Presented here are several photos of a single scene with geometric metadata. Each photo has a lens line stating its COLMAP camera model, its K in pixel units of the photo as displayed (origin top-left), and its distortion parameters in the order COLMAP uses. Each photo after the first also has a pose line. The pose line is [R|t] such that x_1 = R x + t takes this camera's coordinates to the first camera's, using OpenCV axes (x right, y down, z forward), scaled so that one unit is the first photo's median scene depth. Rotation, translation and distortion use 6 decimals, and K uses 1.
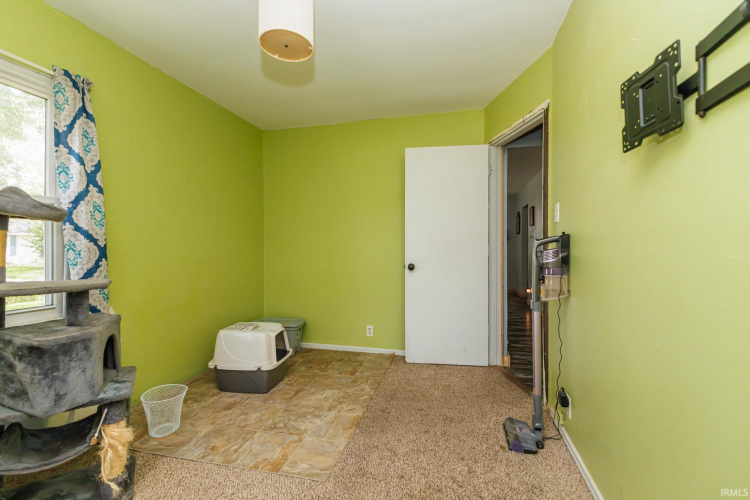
lens RADIAL K [[327.6, 0, 380.7], [0, 327.6, 252.3], [0, 0, 1]] dist [-0.000650, -0.000142]
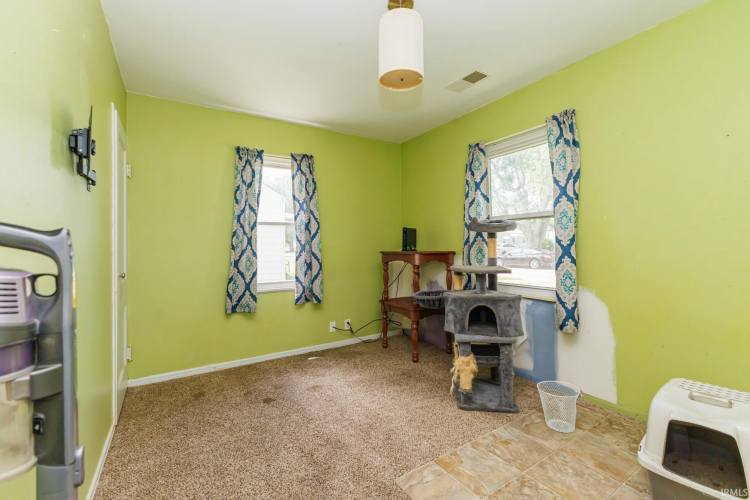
lens RADIAL K [[327.6, 0, 382.8], [0, 327.6, 244.7], [0, 0, 1]] dist [-0.000650, -0.000142]
pose [[-0.698018, -0.000128, -0.716080, 0.477619], [0.004794, 0.999977, -0.004852, -0.020366], [0.716064, -0.006820, -0.698001, 1.387261]]
